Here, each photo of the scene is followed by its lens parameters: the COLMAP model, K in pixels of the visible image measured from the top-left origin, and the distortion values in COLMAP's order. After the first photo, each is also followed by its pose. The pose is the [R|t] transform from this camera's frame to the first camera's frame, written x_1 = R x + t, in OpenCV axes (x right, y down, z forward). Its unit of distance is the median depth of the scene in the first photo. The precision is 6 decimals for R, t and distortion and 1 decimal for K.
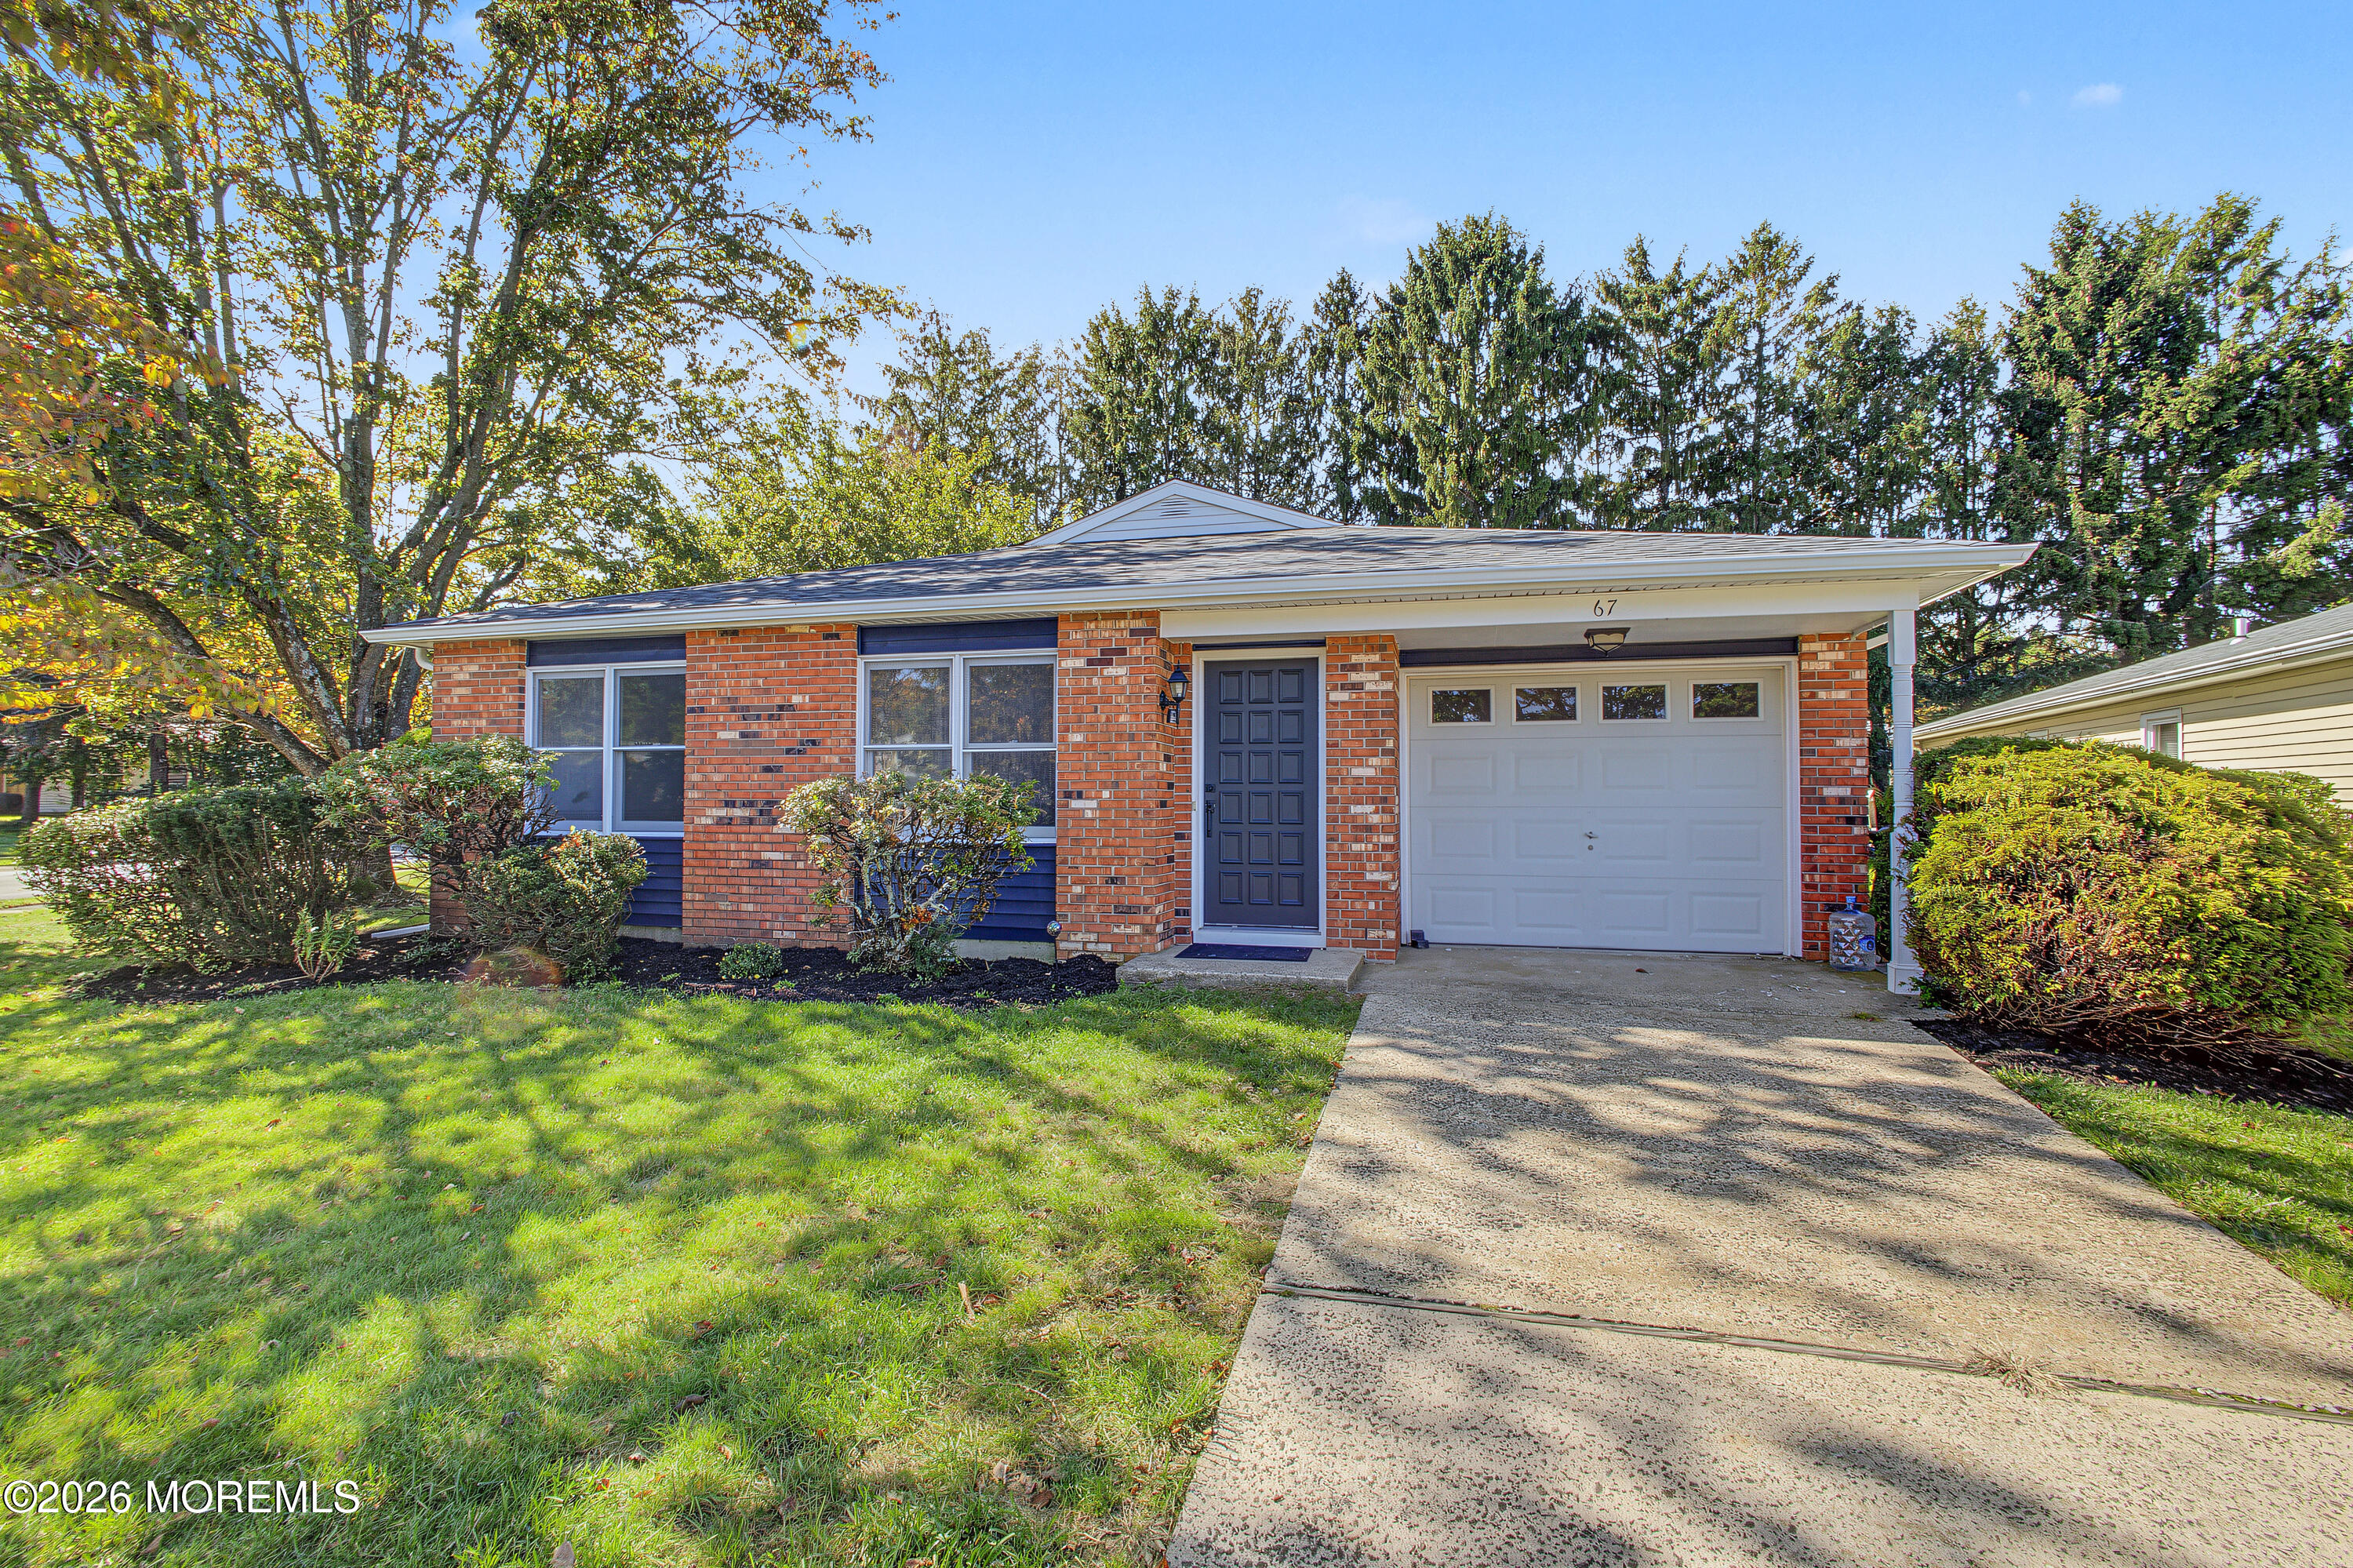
lens RADIAL K [[1091.5, 0, 1185.8], [0, 1091.5, 762.0], [0, 0, 1]] dist [-0.011859, 0.012812]
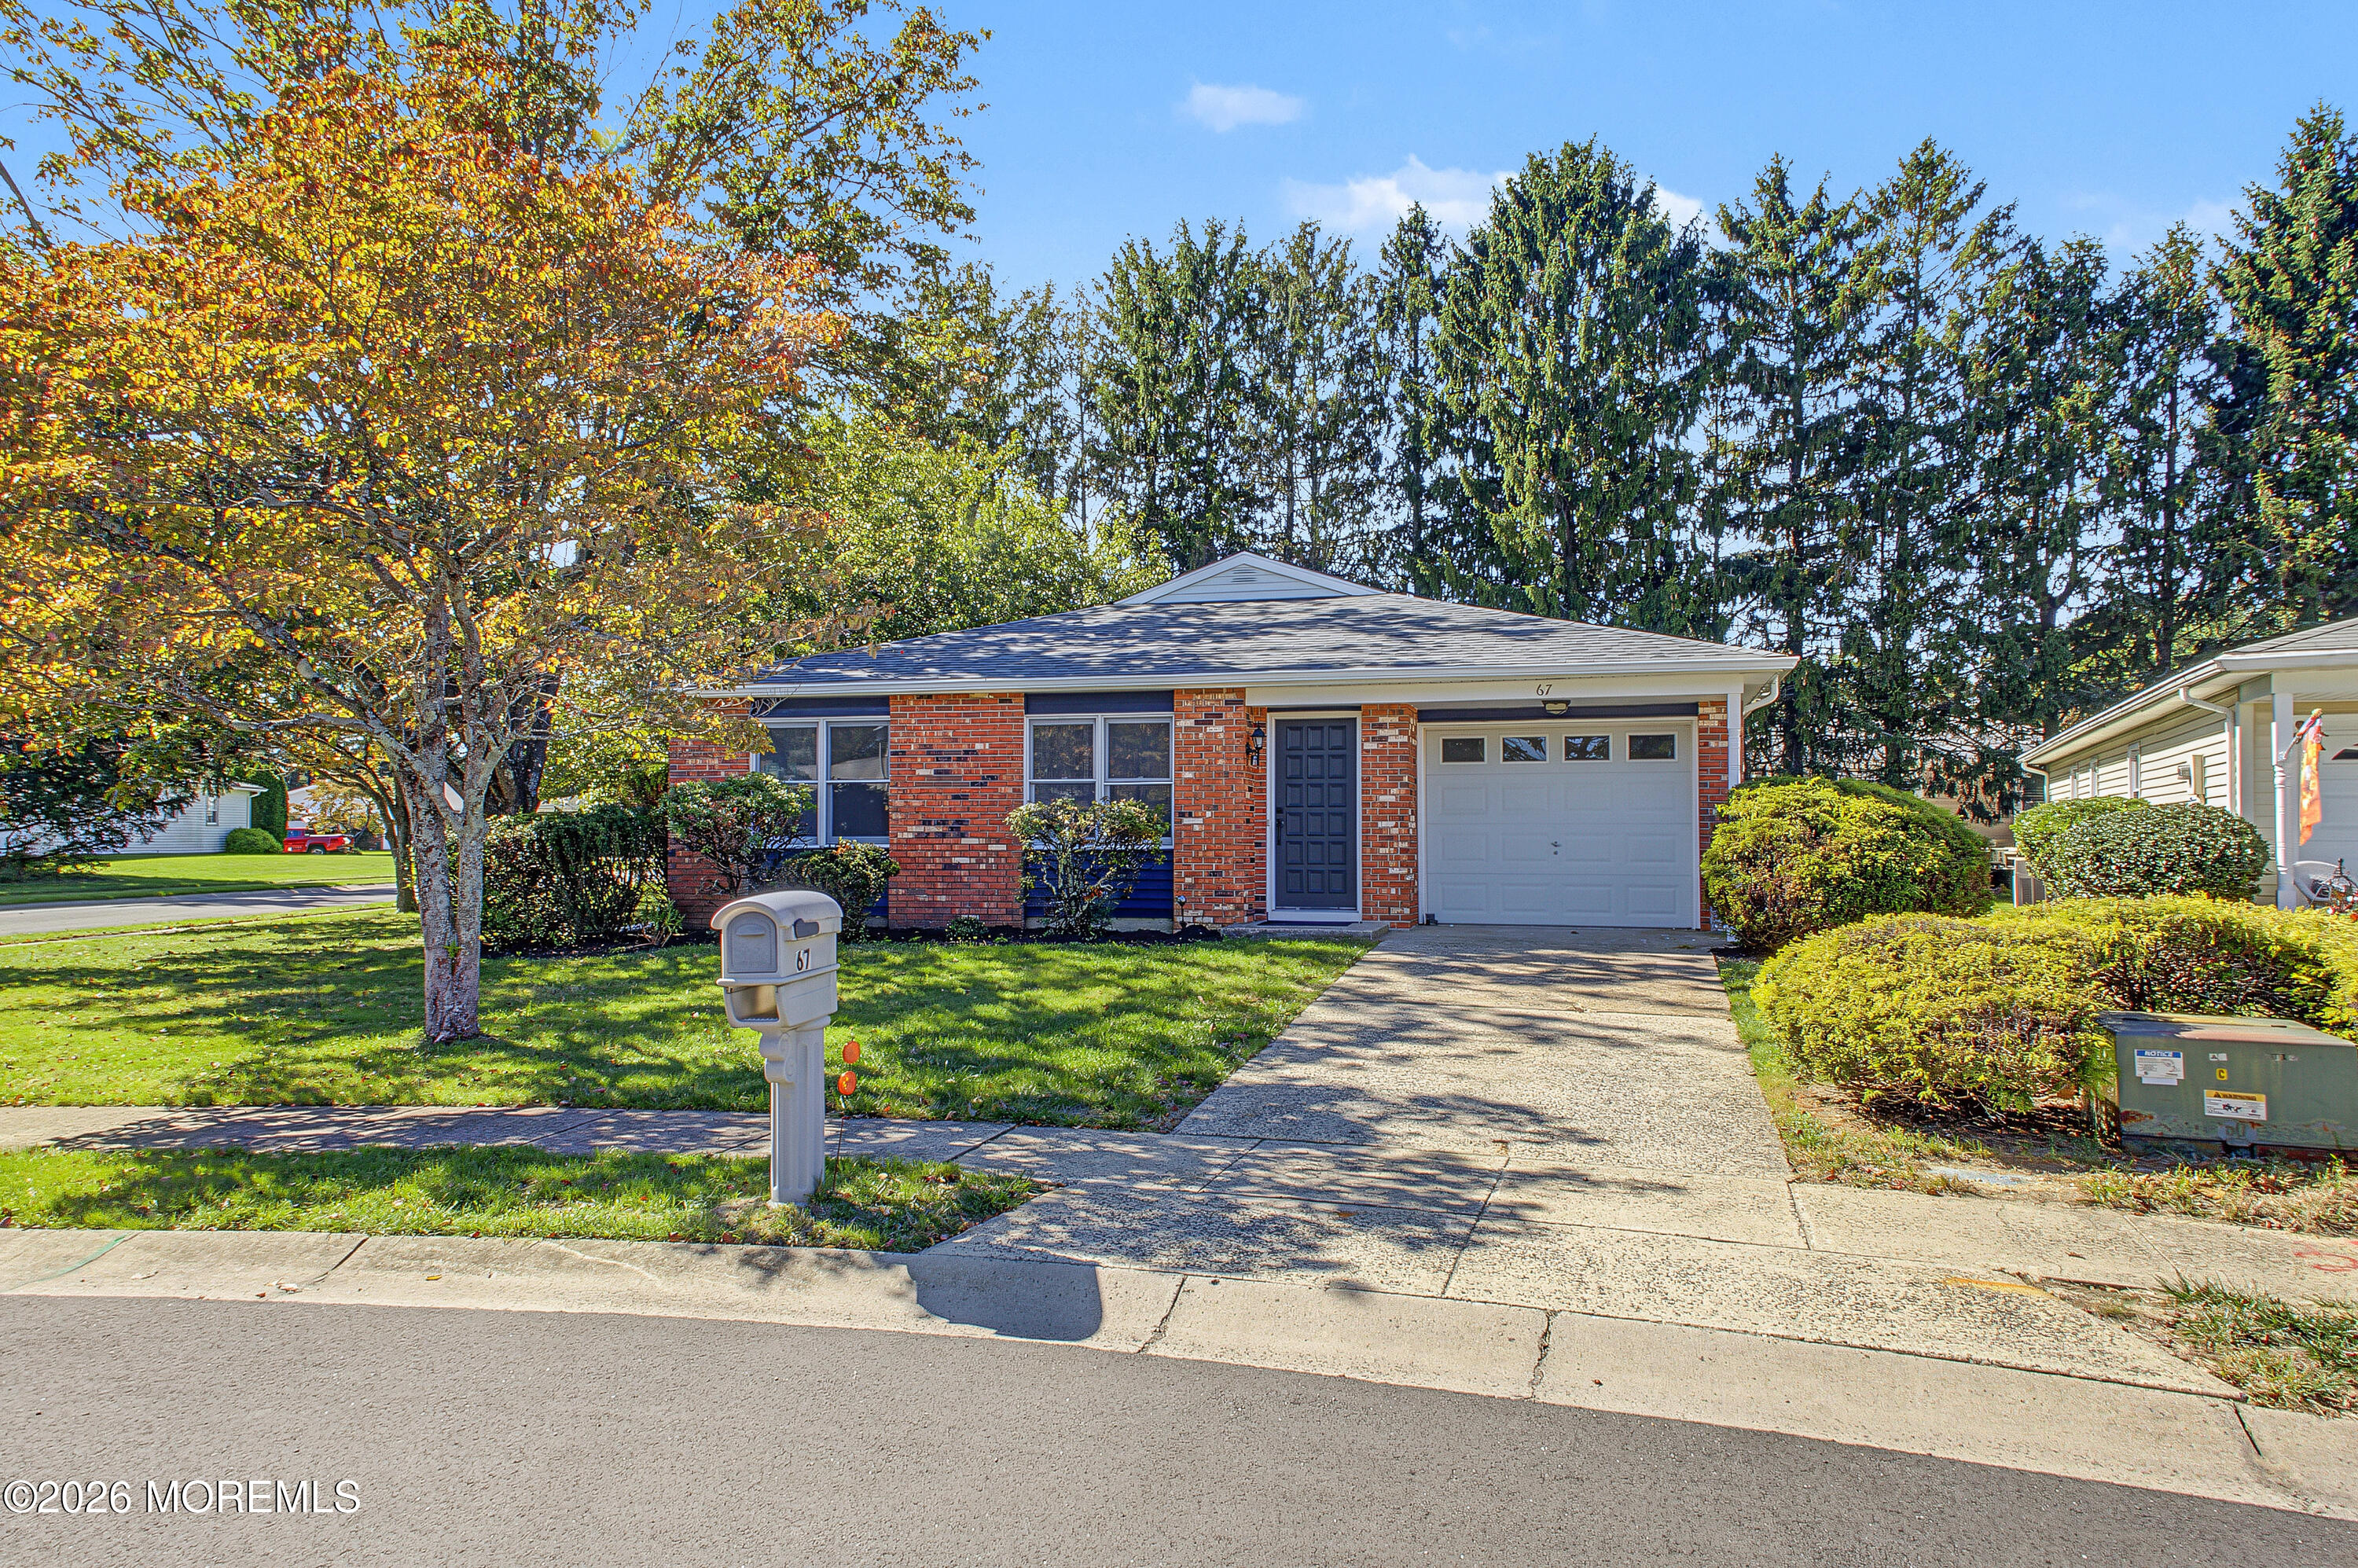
lens RADIAL K [[1795.0, 0, 1183.5], [0, 1795.0, 793.4], [0, 0, 1]] dist [0.226609, -0.007032]
pose [[0.999974, -0.001545, -0.006981, -0.034393], [0.001591, 0.999977, 0.006610, -0.005310], [0.006971, -0.006621, 0.999954, -0.528466]]
